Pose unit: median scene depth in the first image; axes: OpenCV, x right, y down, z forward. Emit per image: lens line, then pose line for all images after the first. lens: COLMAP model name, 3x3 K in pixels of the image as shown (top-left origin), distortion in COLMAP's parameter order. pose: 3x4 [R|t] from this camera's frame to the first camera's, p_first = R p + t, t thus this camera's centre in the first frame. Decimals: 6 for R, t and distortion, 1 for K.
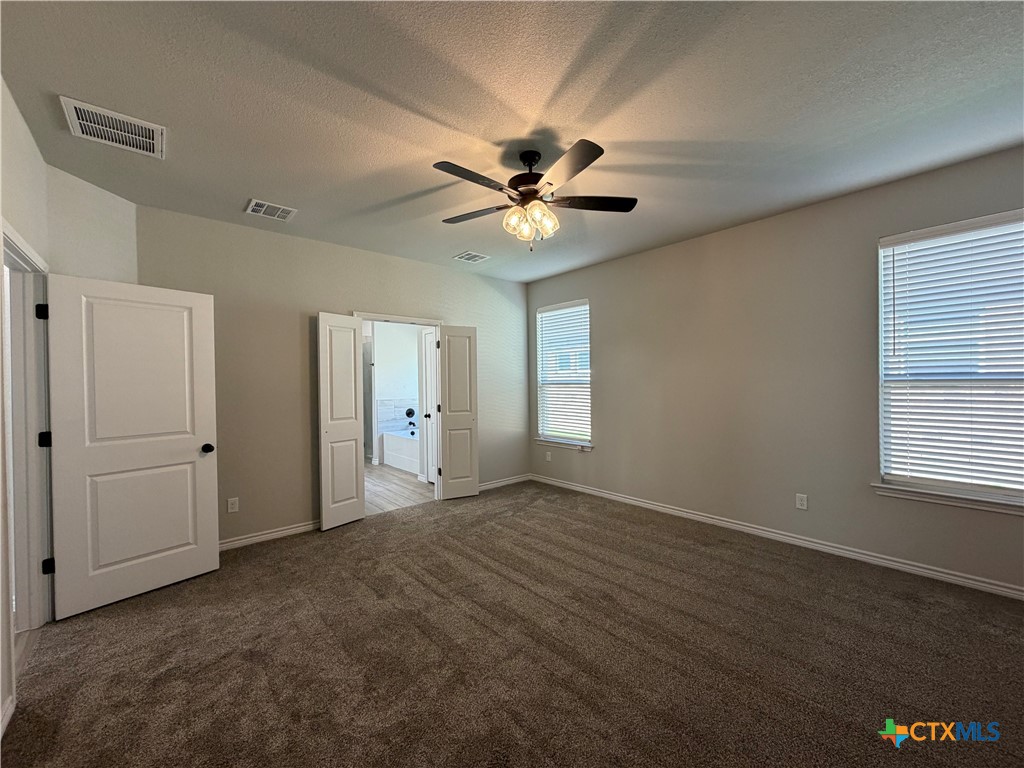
lens RADIAL K [[408.5, 0, 514.5], [0, 408.5, 383.7], [0, 0, 1]] dist [0.001440, -0.000028]
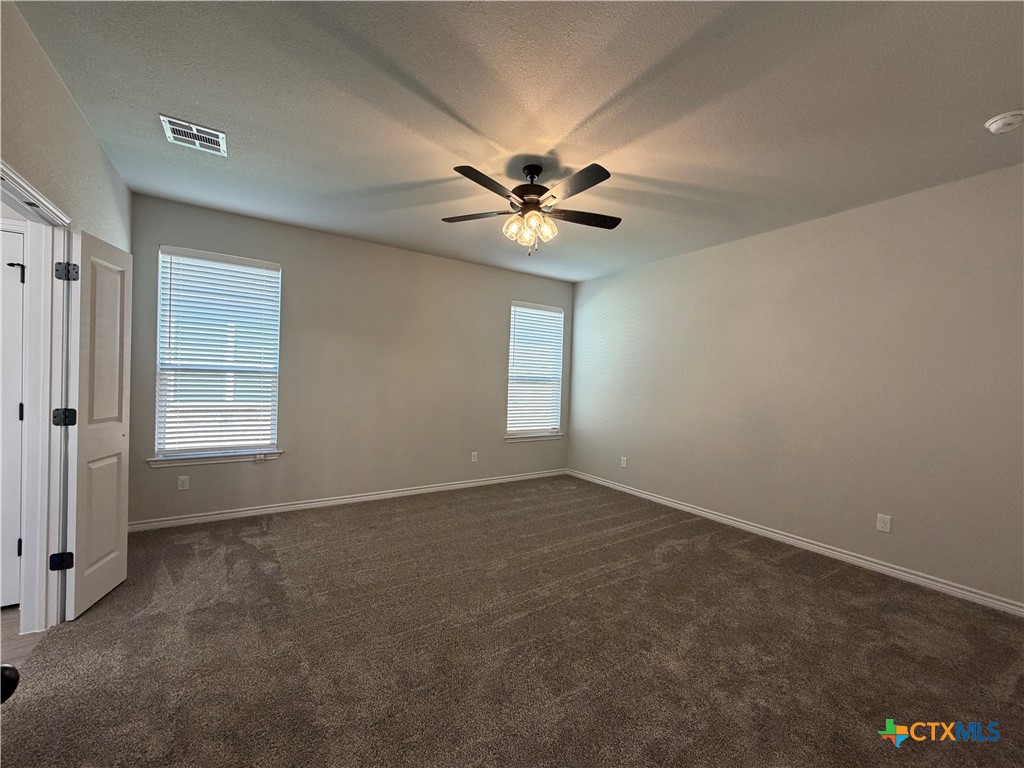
lens RADIAL K [[408.5, 0, 510.6], [0, 408.5, 385.7], [0, 0, 1]] dist [0.001440, -0.000028]
pose [[0.151908, 0.002951, 0.988390, -0.669195], [-0.034413, 0.999405, 0.002305, 0.009726], [-0.987795, -0.034364, 0.151919, 0.562649]]
